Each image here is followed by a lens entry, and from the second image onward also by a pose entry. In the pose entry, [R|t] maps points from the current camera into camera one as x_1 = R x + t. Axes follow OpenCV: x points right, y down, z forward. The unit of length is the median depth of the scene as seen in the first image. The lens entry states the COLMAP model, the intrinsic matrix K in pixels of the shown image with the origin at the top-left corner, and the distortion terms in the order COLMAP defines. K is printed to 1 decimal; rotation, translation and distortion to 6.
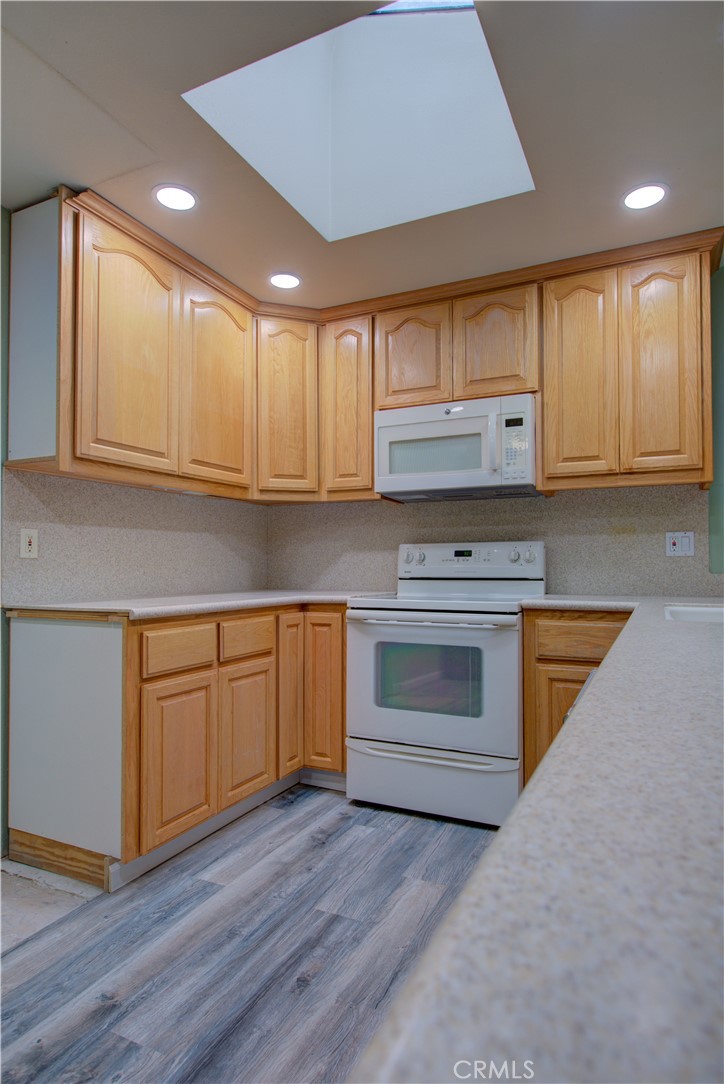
lens RADIAL K [[608.1, 0, 353.5], [0, 608.1, 551.9], [0, 0, 1]] dist [-0.008238, 0.001757]
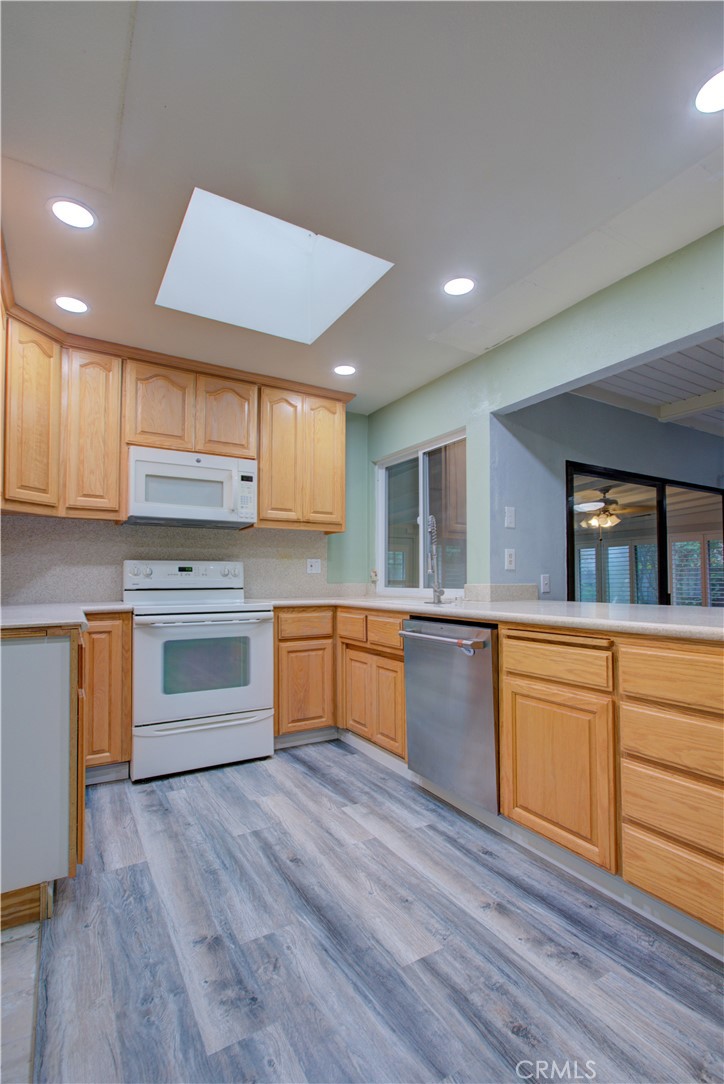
lens RADIAL K [[507.7, 0, 377.4], [0, 507.7, 563.9], [0, 0, 1]] dist [-0.002320, 0.000010]
pose [[0.544798, 0.024953, 0.838196, -0.568566], [-0.017724, 0.999677, -0.018240, 0.004007], [-0.838380, -0.004919, 0.545064, 0.089897]]
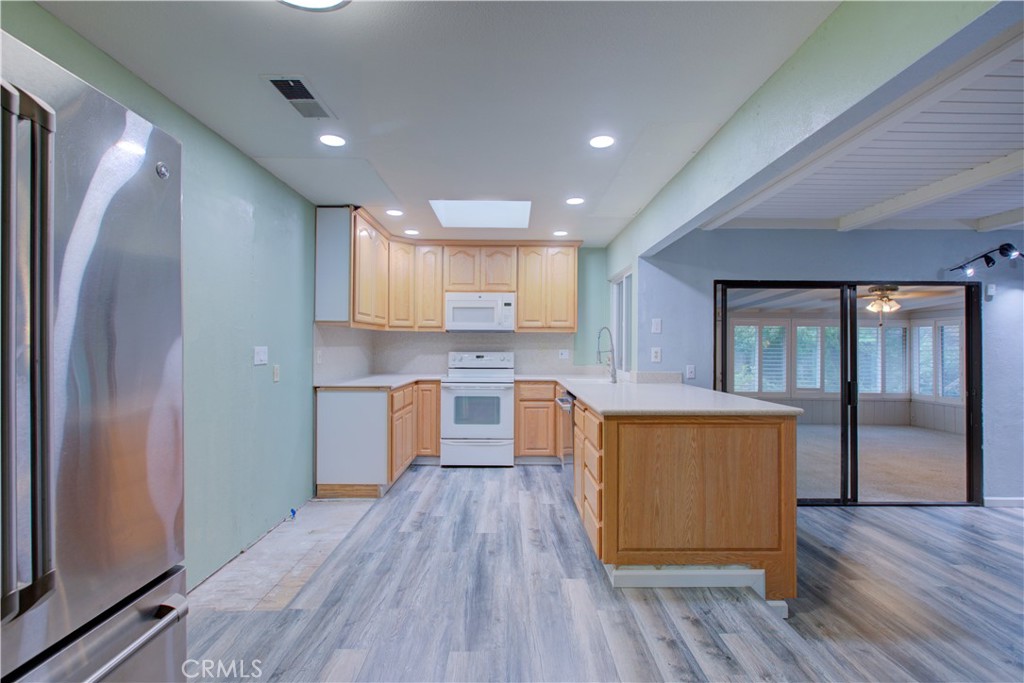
lens RADIAL K [[468.1, 0, 512.0], [0, 468.1, 341.5], [0, 0, 1]] dist [-0.000415, -0.000073]
pose [[0.895344, 0.012103, 0.445211, -0.555430], [-0.016719, 0.999839, 0.006441, -0.077273], [-0.445062, -0.013211, 0.895402, -0.689900]]
